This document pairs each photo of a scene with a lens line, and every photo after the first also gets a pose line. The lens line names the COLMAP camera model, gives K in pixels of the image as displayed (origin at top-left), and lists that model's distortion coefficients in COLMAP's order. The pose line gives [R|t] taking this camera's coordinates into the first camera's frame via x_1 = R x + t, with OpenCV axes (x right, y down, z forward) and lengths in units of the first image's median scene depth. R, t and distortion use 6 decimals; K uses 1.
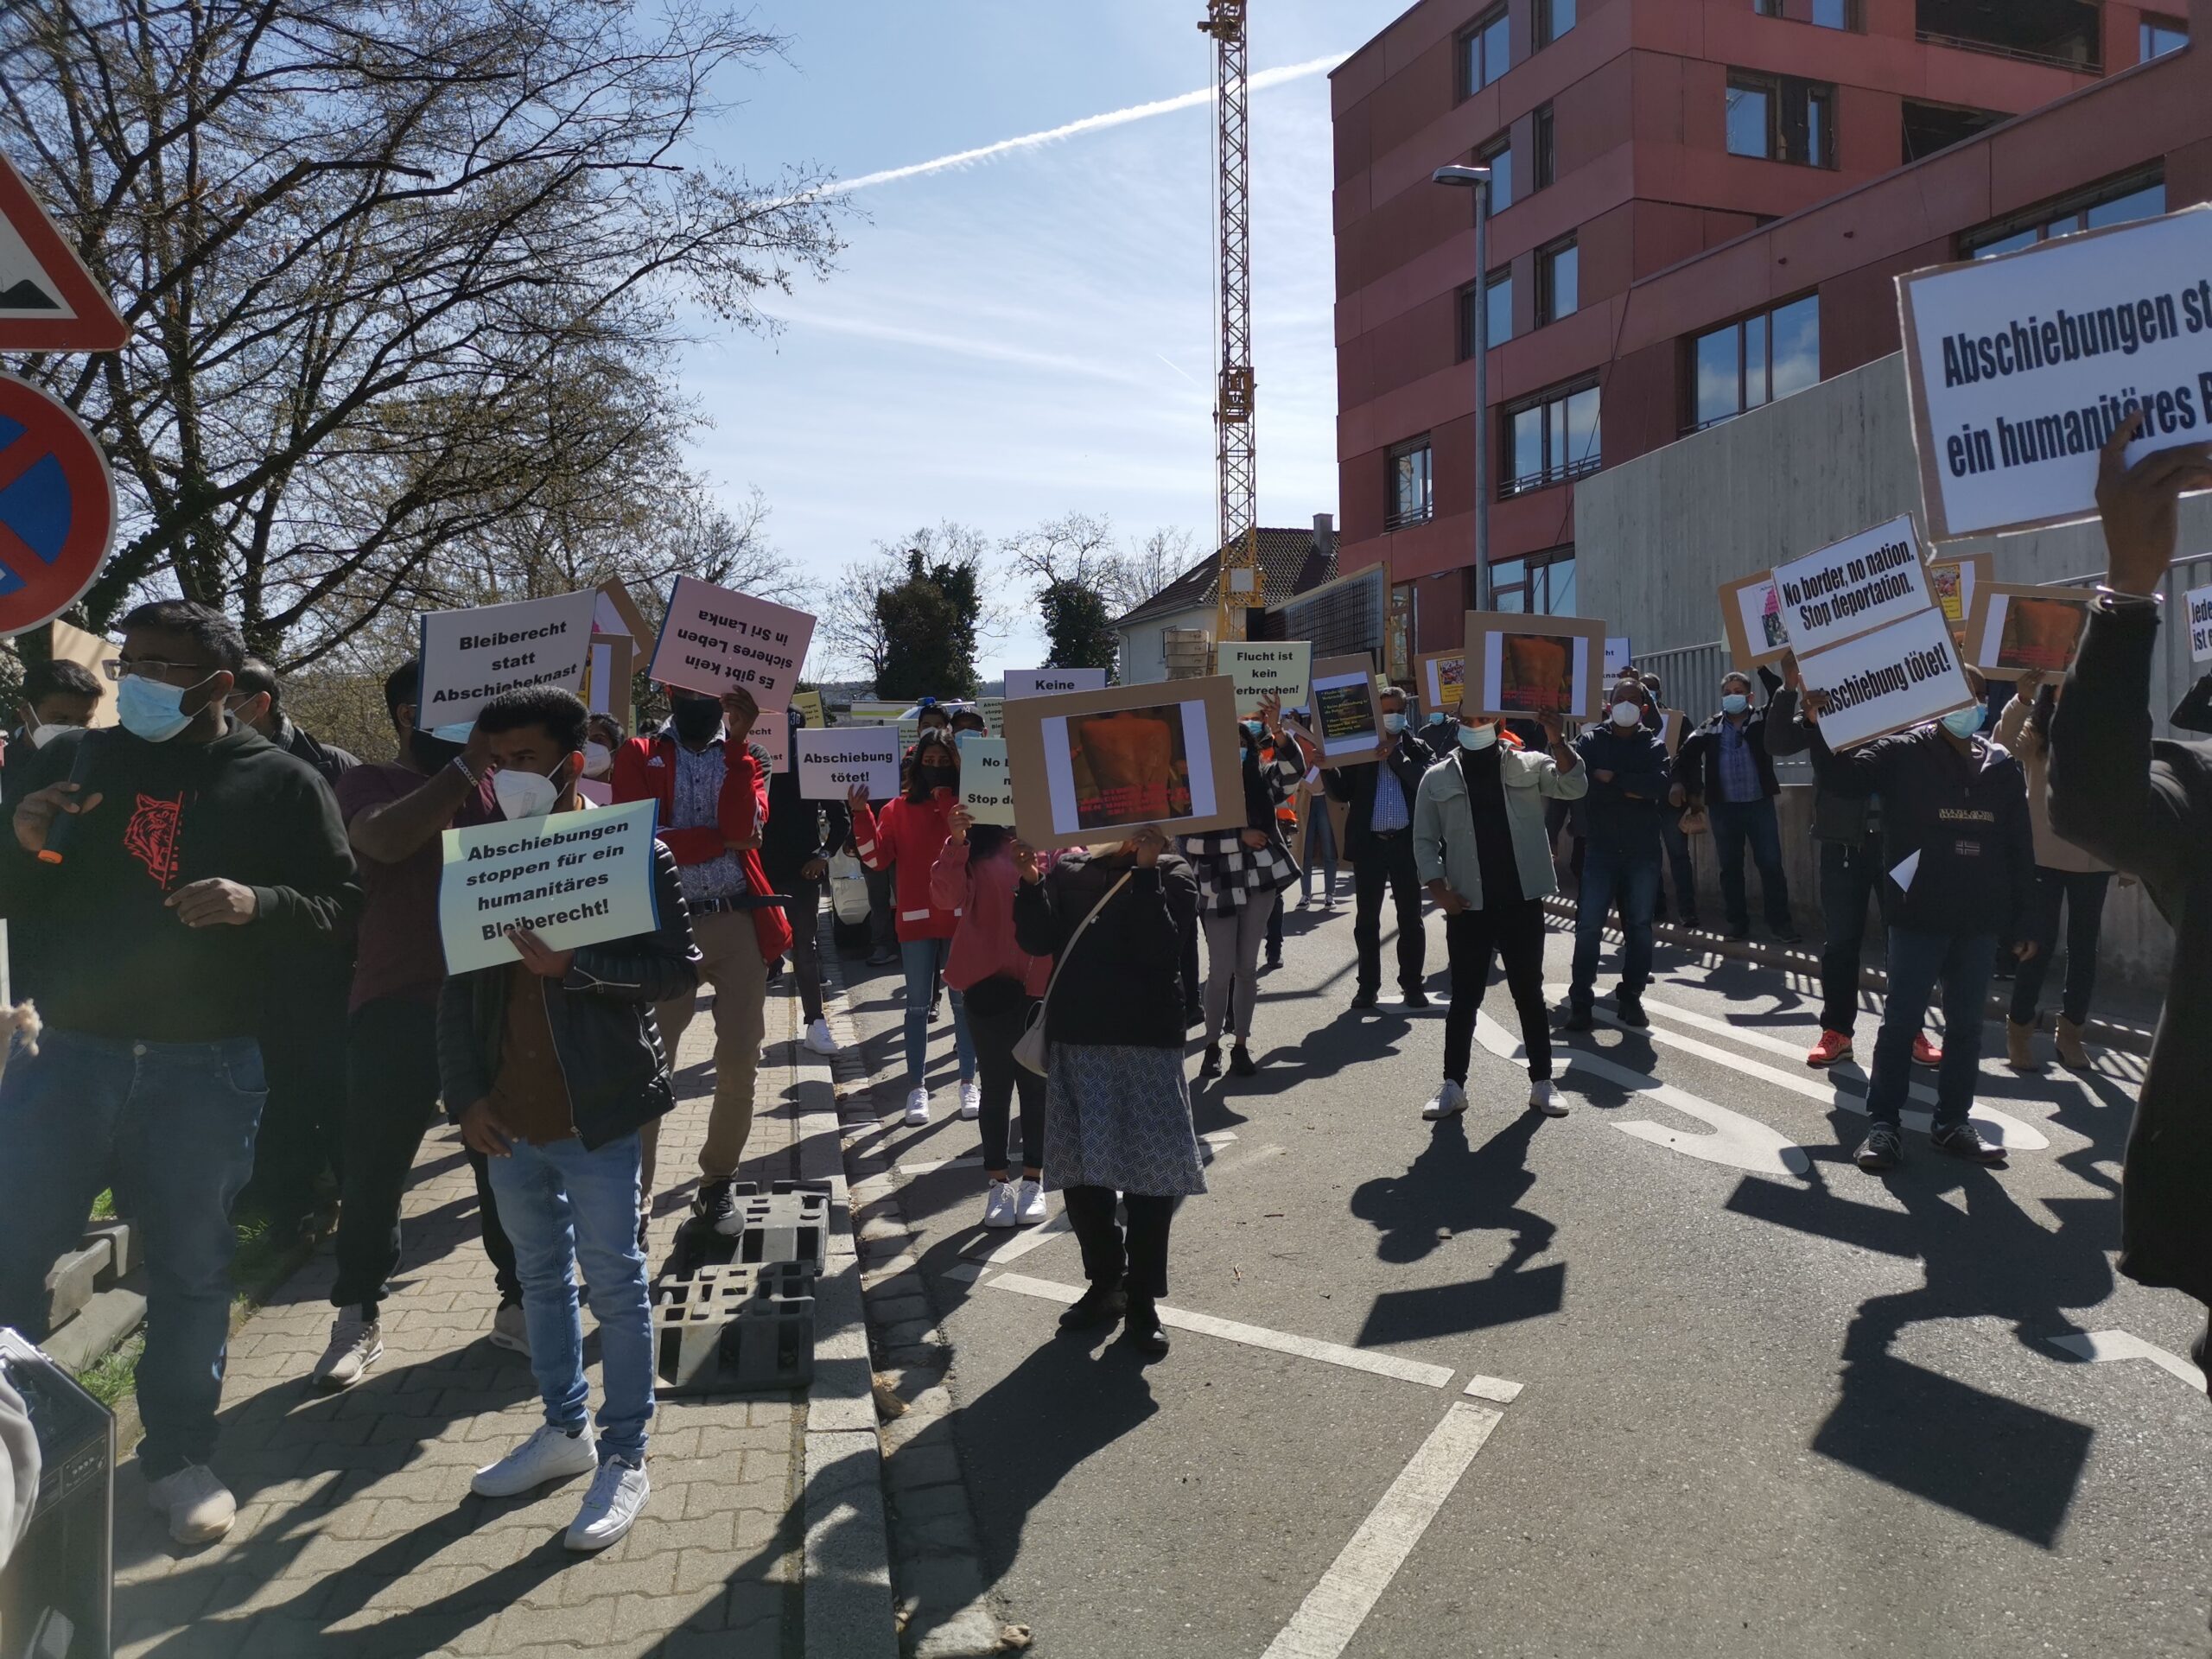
lens RADIAL K [[1865.4, 0, 1193.1], [0, 1865.4, 819.3], [0, 0, 1]] dist [0.035766, -0.002551]
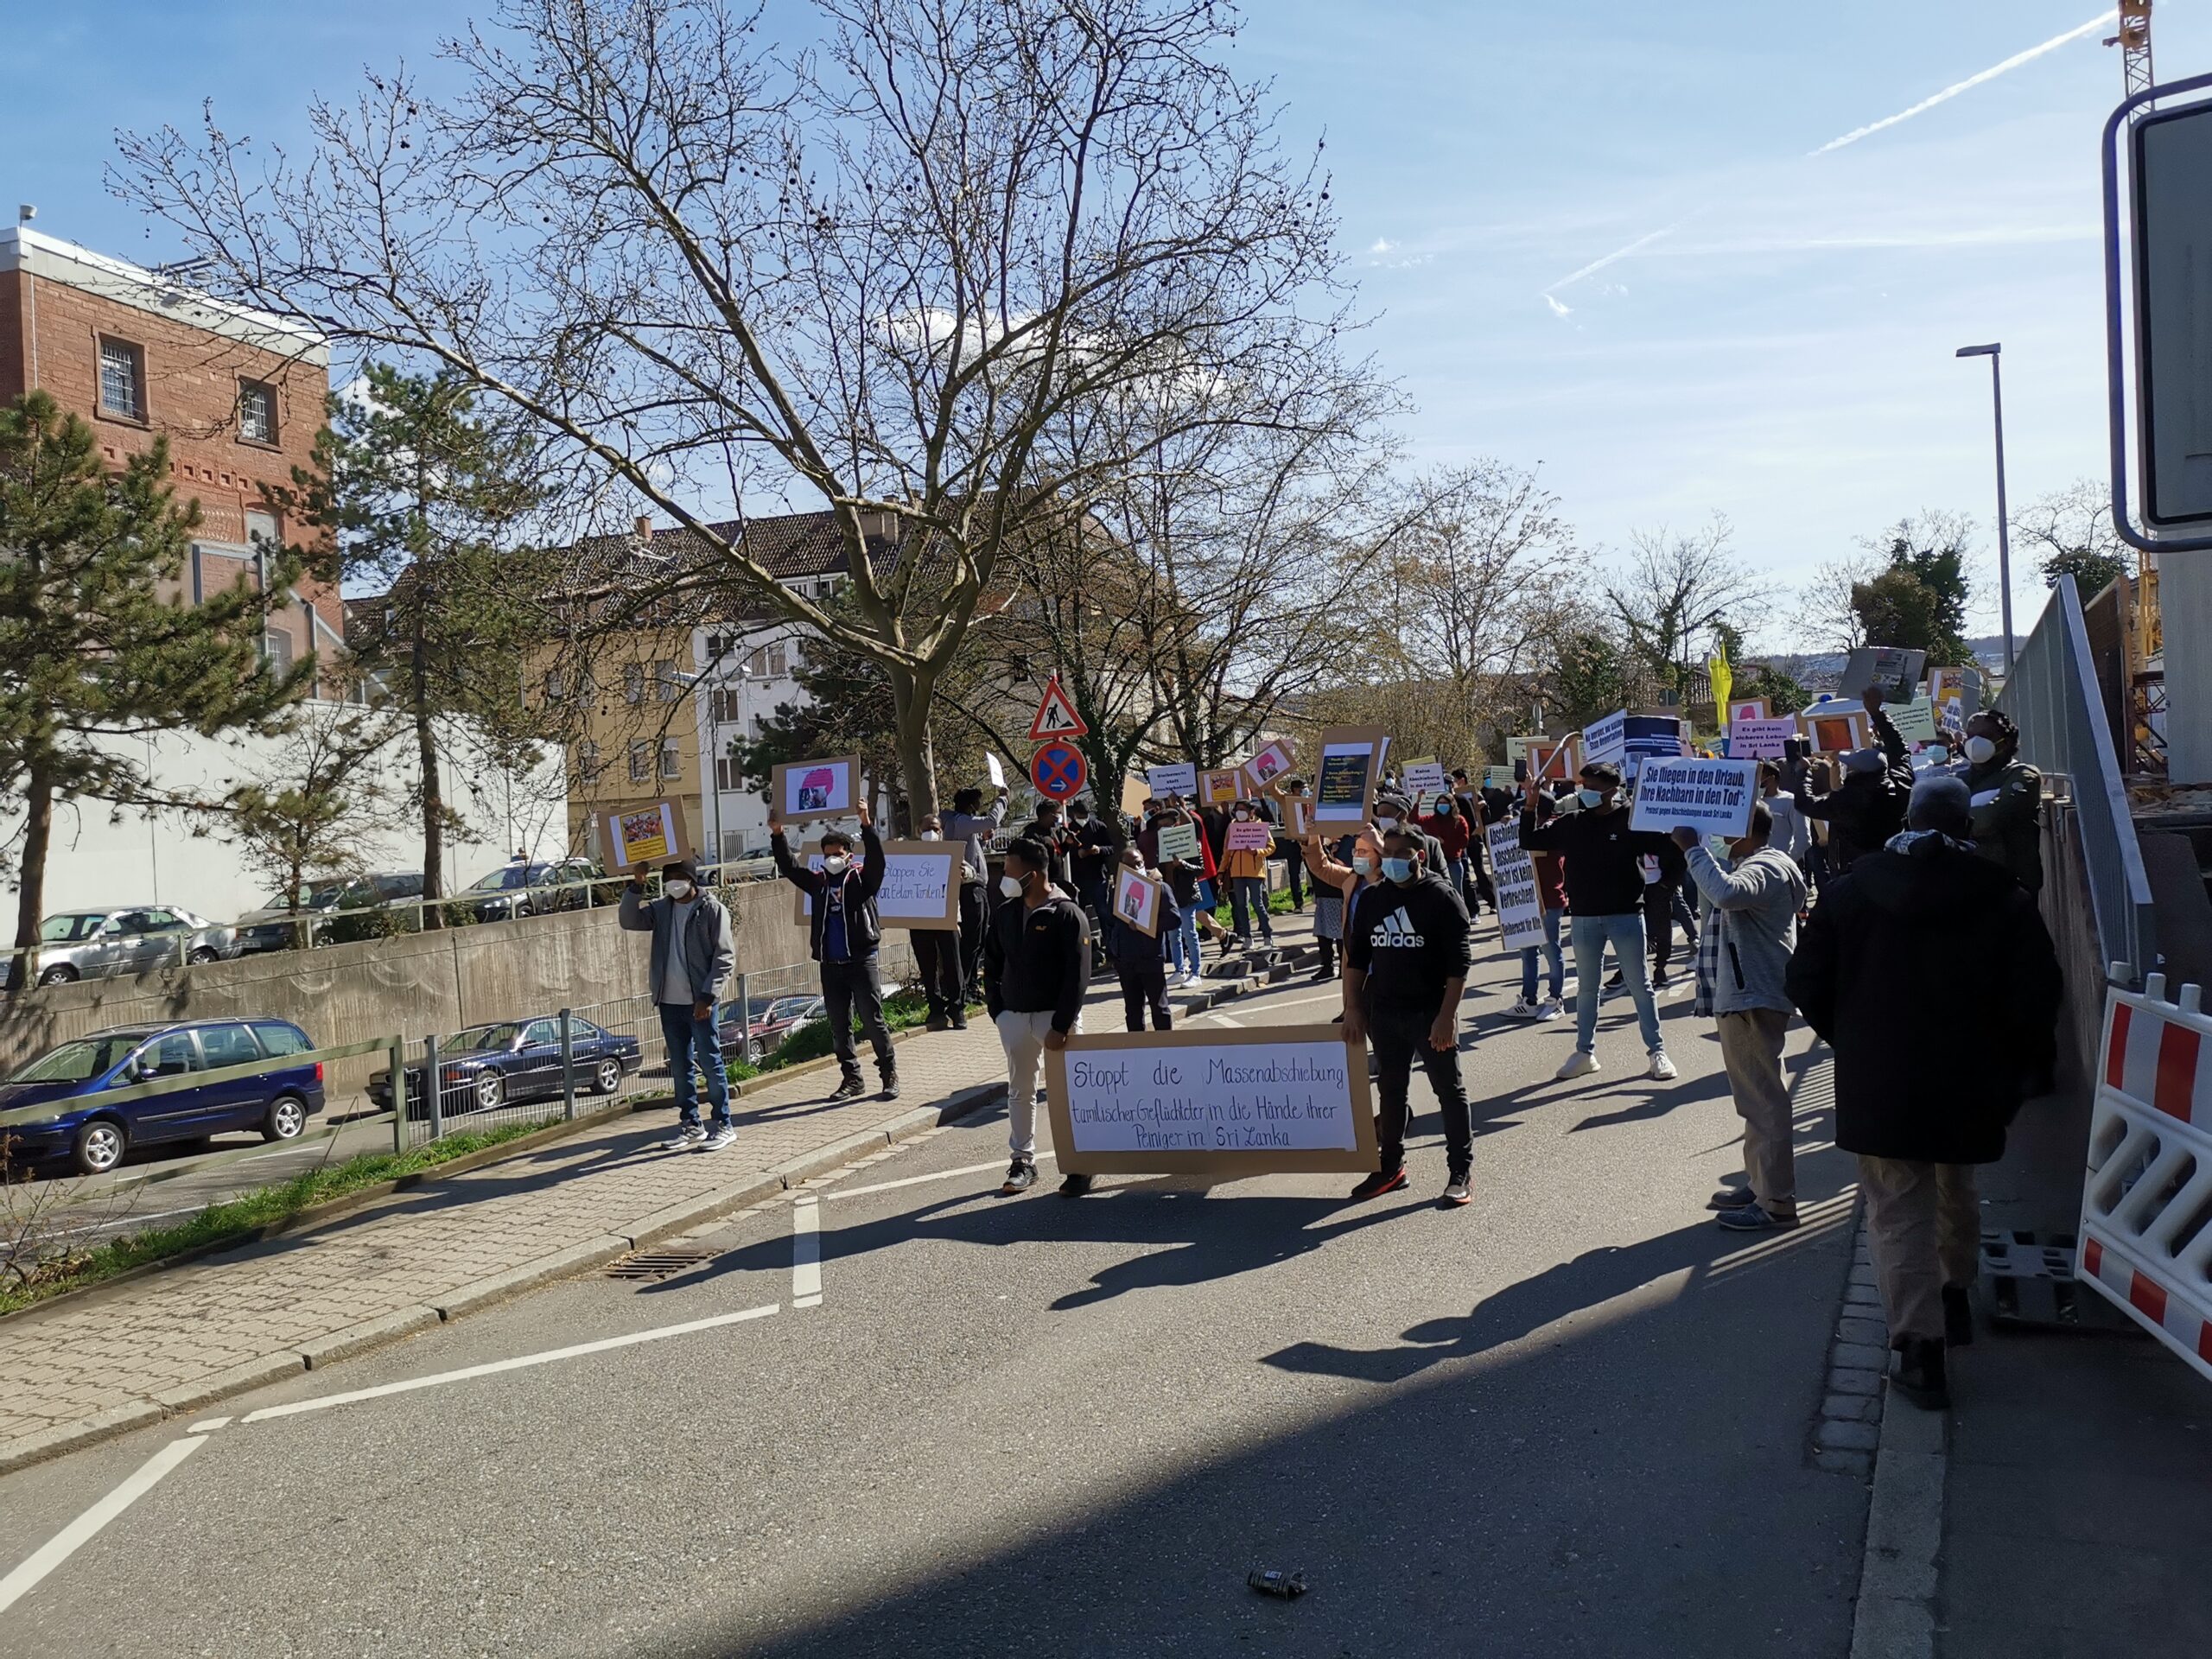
lens RADIAL K [[1808.9, 0, 1106.0], [0, 1808.9, 829.5], [0, 0, 1]] dist [0.192736, -0.133476]
pose [[0.814433, -0.018875, -0.579951, 0.157604], [0.029275, 0.999535, 0.008581, -0.004686], [0.579519, -0.023966, 0.814606, -0.198677]]
